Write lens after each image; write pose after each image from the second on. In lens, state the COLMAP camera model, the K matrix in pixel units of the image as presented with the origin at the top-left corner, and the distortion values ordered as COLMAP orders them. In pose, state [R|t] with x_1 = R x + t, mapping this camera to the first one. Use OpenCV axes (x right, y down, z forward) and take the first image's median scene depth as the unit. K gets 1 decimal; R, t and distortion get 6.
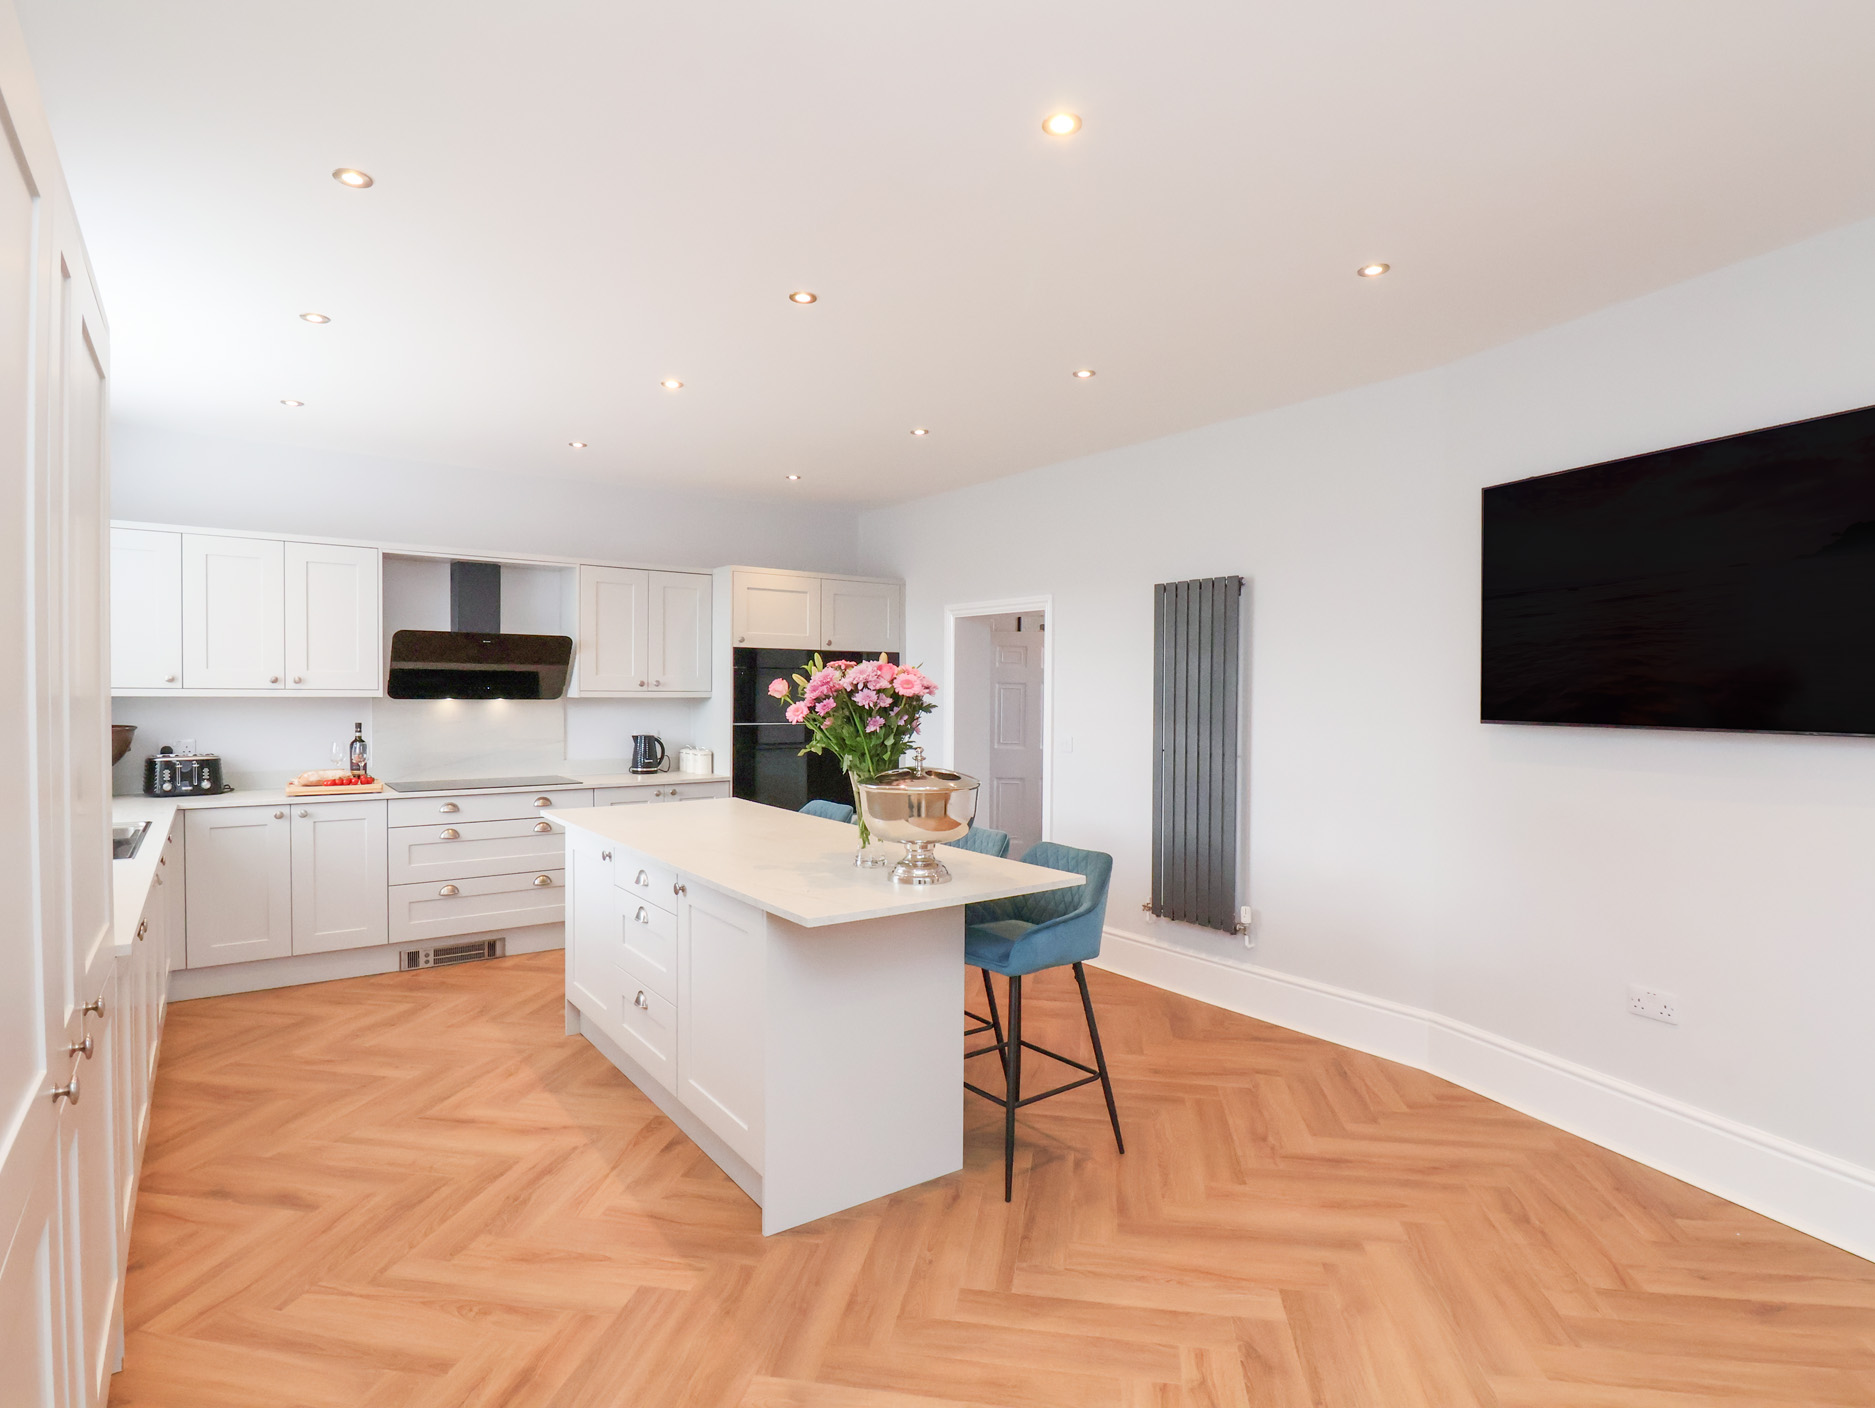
lens RADIAL K [[984.3, 0, 937.5], [0, 984.3, 709.0], [0, 0, 1]] dist [-0.001612, -0.005246]
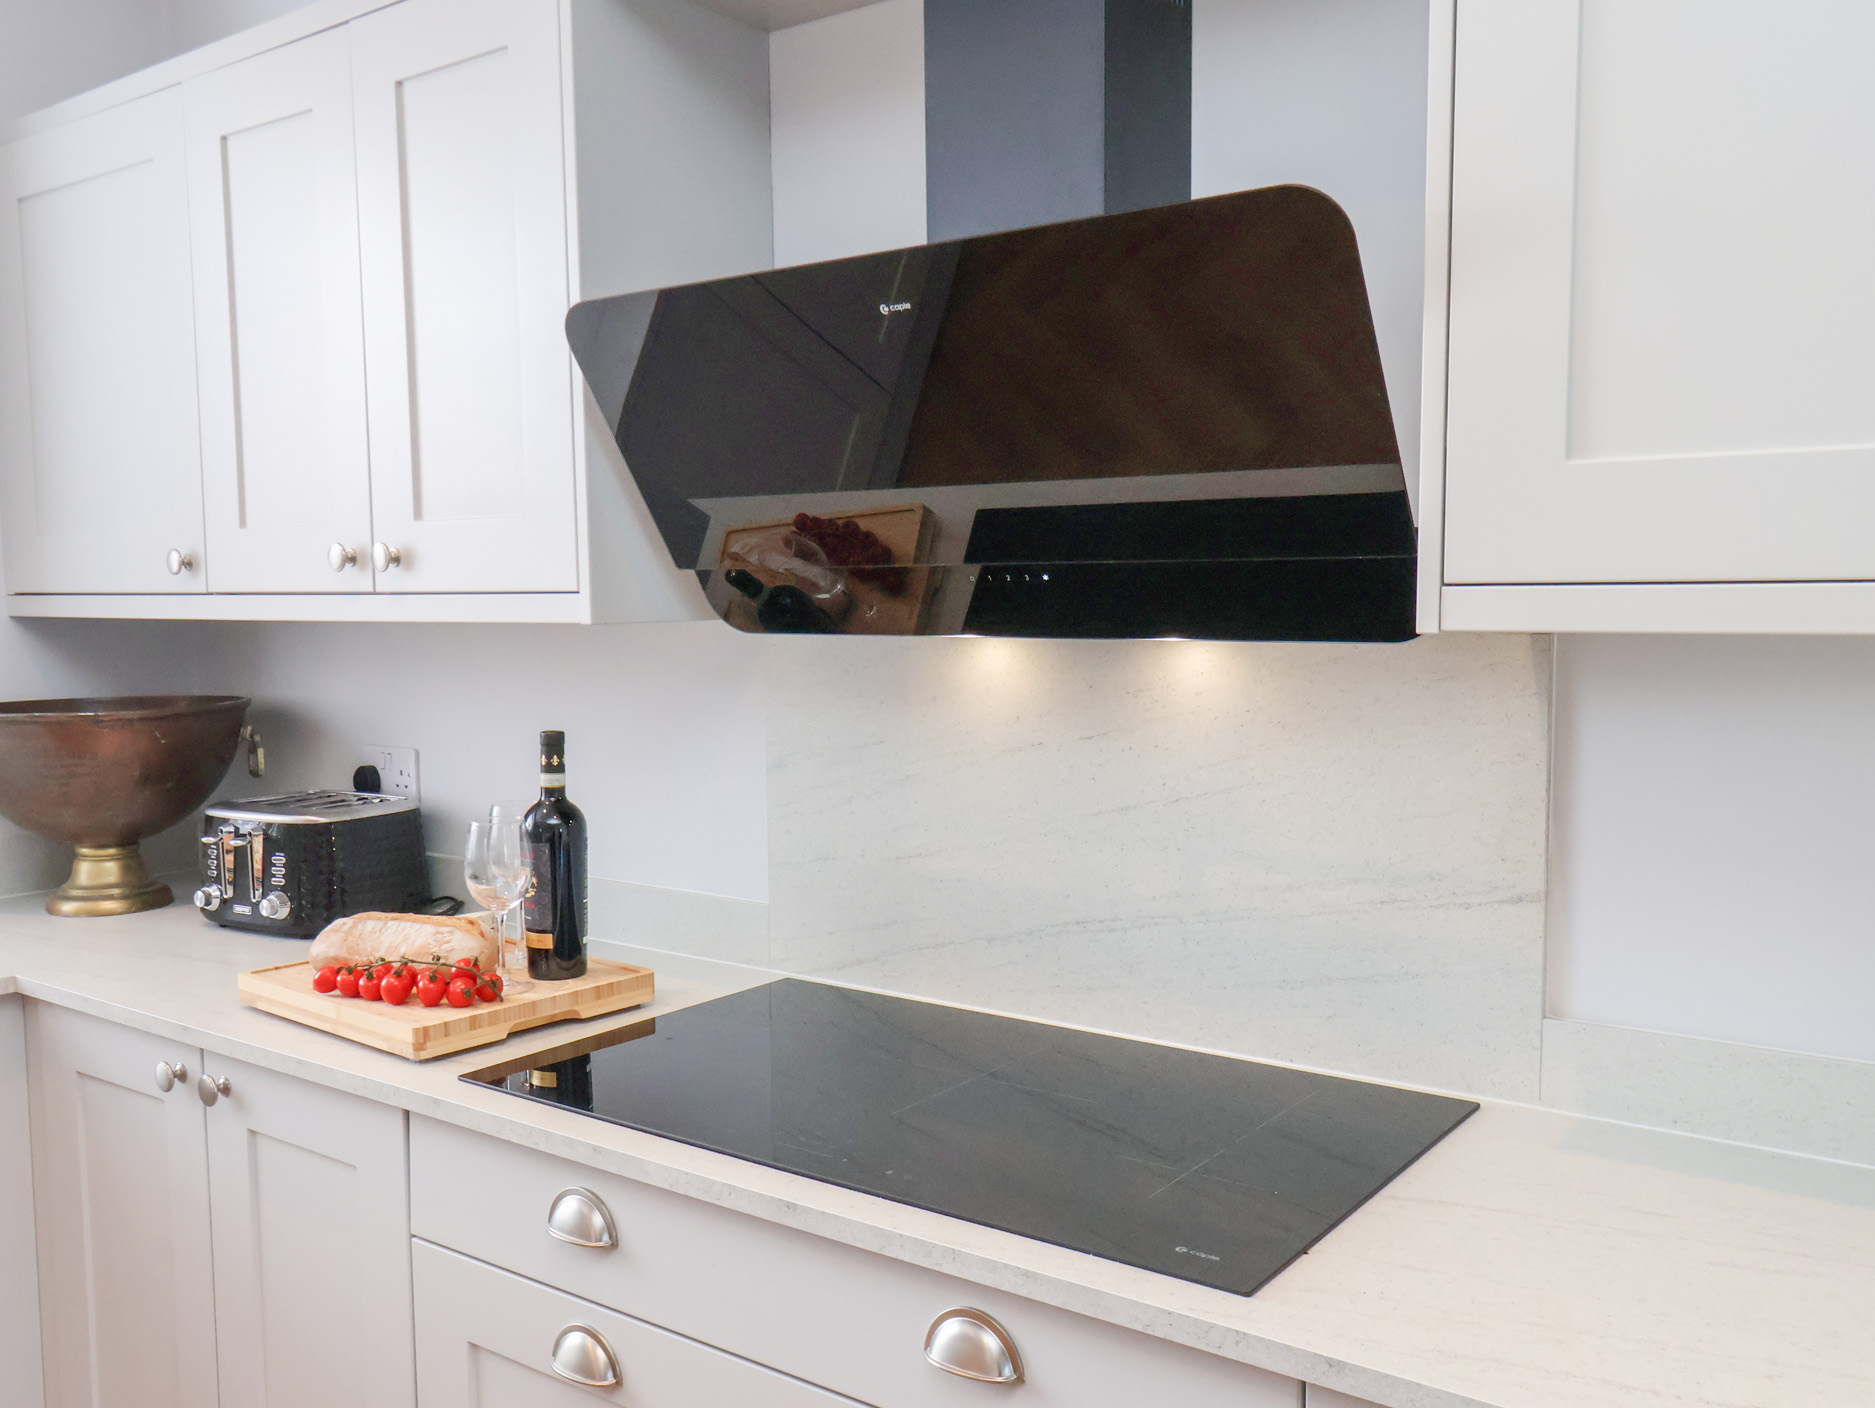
lens RADIAL K [[1587.9, 0, 972.4], [0, 1587.9, 740.2], [0, 0, 1]] dist [0.036972, 0.001782]
pose [[0.309815, 0.077087, -0.947667, -0.211710], [-0.011693, 0.996941, 0.077273, -0.016180], [0.950725, -0.012859, 0.309769, 1.070996]]
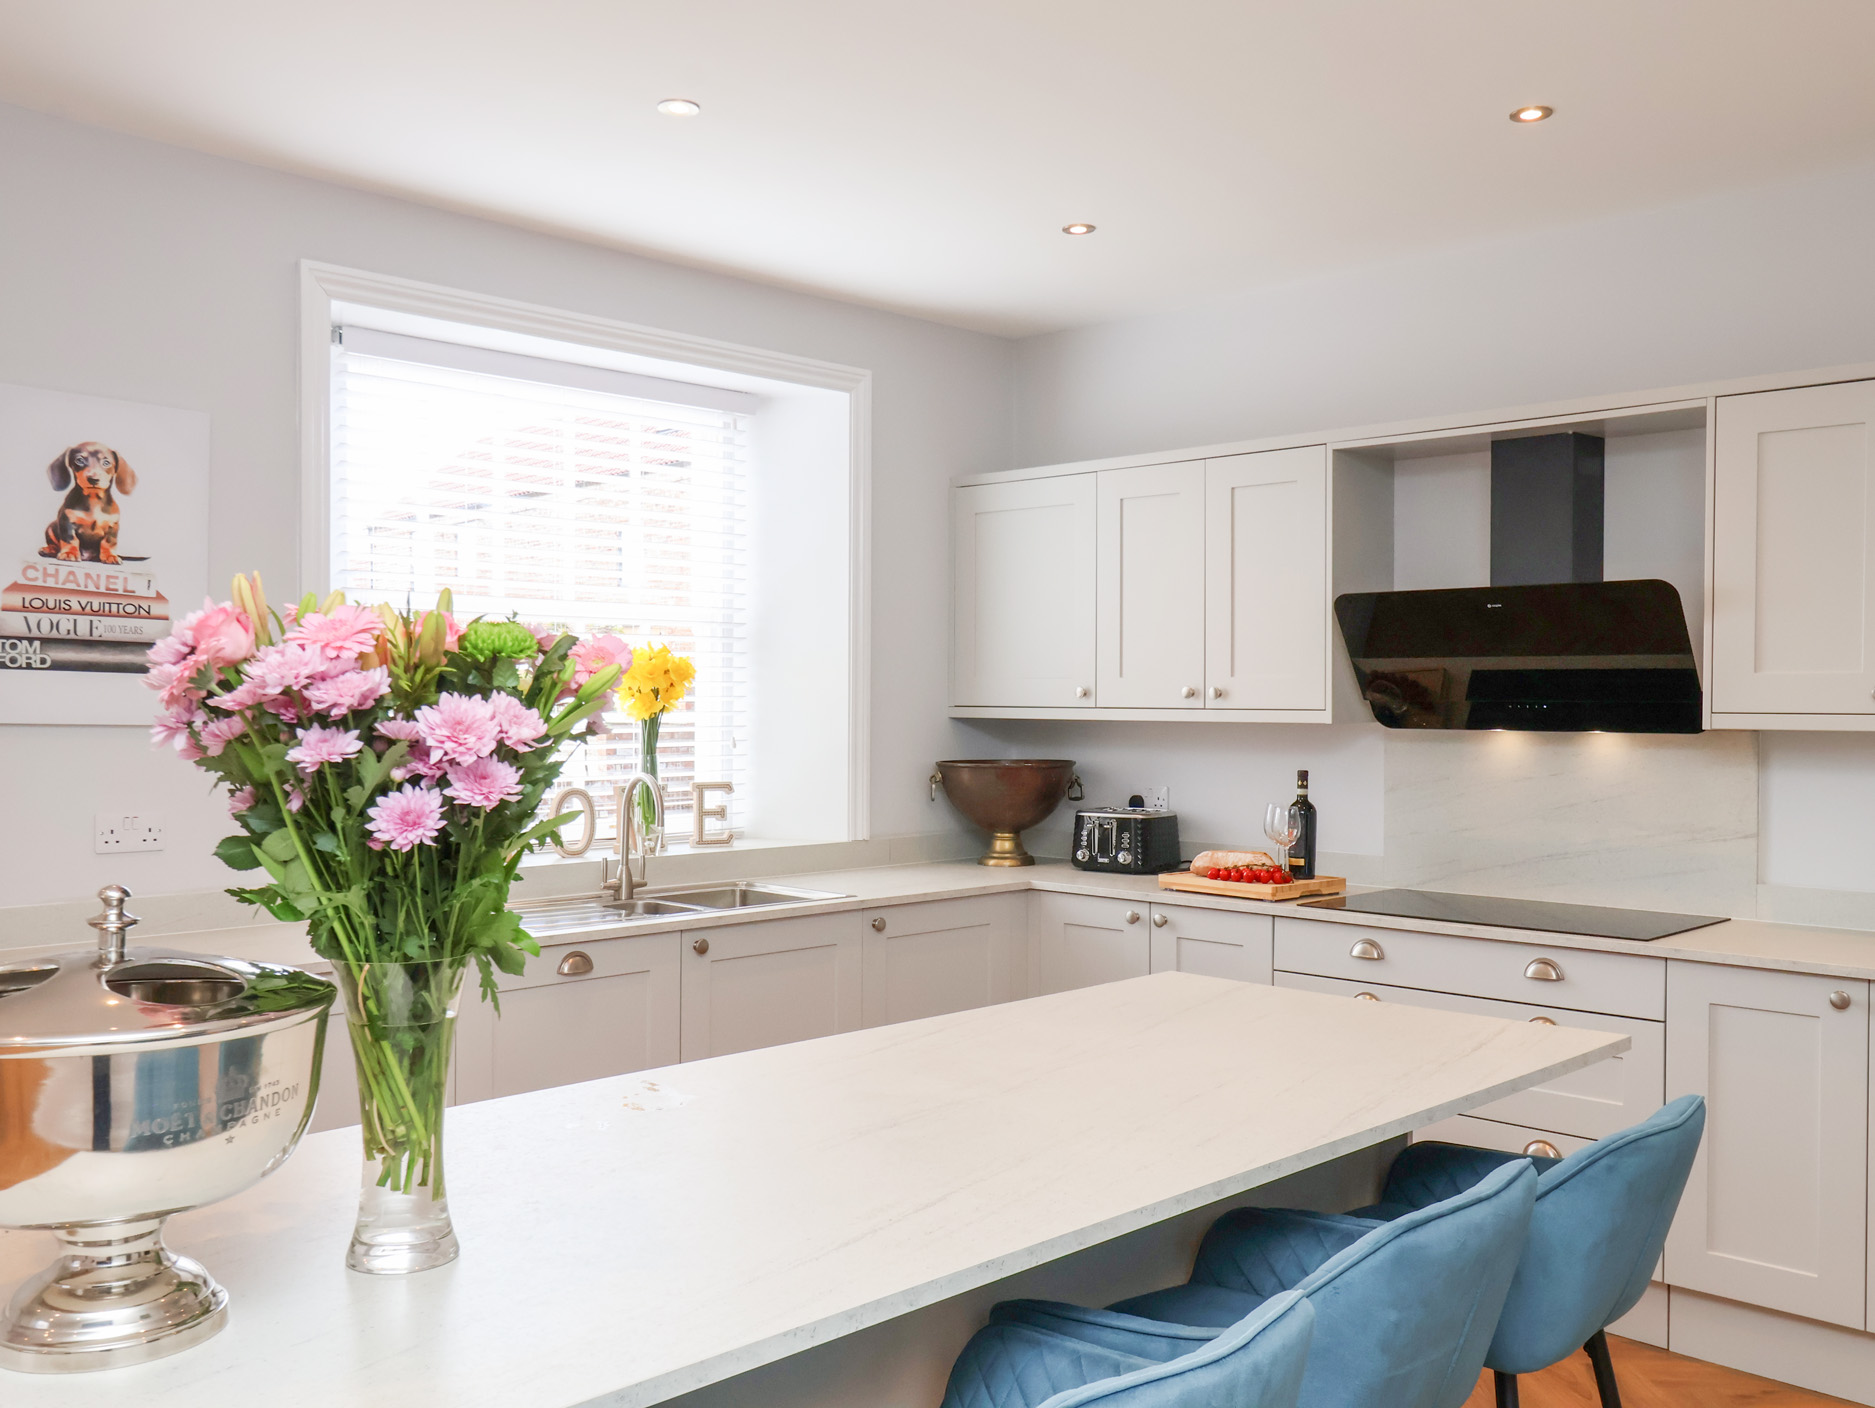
lens RADIAL K [[1670.5, 0, 934.4], [0, 1670.5, 712.6], [0, 0, 1]] dist [-0.008154, -0.015238]
pose [[0.158850, -0.001329, -0.987302, 0.315169], [-0.023333, 0.999715, -0.005100, -0.009162], [0.987027, 0.023847, 0.158774, 0.715028]]
